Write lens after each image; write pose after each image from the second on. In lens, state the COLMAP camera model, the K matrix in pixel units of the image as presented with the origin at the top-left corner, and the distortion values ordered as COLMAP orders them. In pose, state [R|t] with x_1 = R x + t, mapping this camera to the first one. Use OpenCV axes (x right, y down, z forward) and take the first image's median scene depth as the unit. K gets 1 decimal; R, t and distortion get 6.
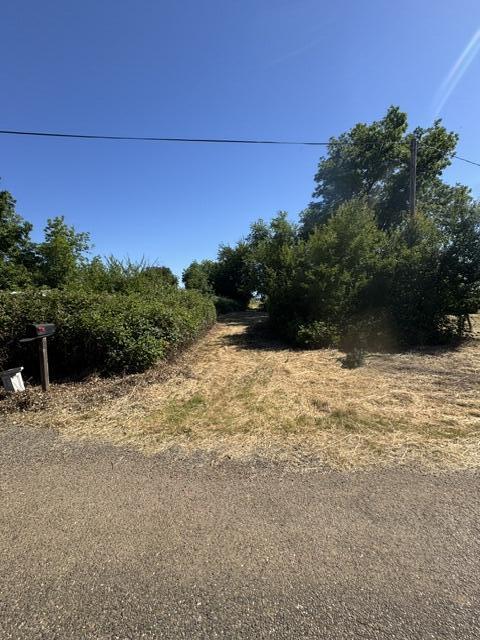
lens RADIAL K [[254.2, 0, 239.8], [0, 254.2, 319.9], [0, 0, 1]] dist [0.001248, 0.000285]
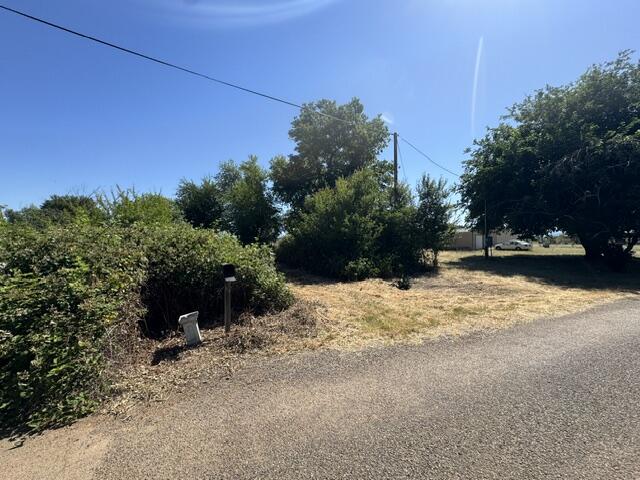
lens RADIAL K [[254.2, 0, 321.3], [0, 254.2, 240.2], [0, 0, 1]] dist [0.001248, 0.000285]
pose [[0.875971, 0.009752, 0.482265, -0.118210], [0.031069, 0.996579, -0.076585, 0.002035], [-0.481362, 0.082070, 0.872671, -0.007282]]
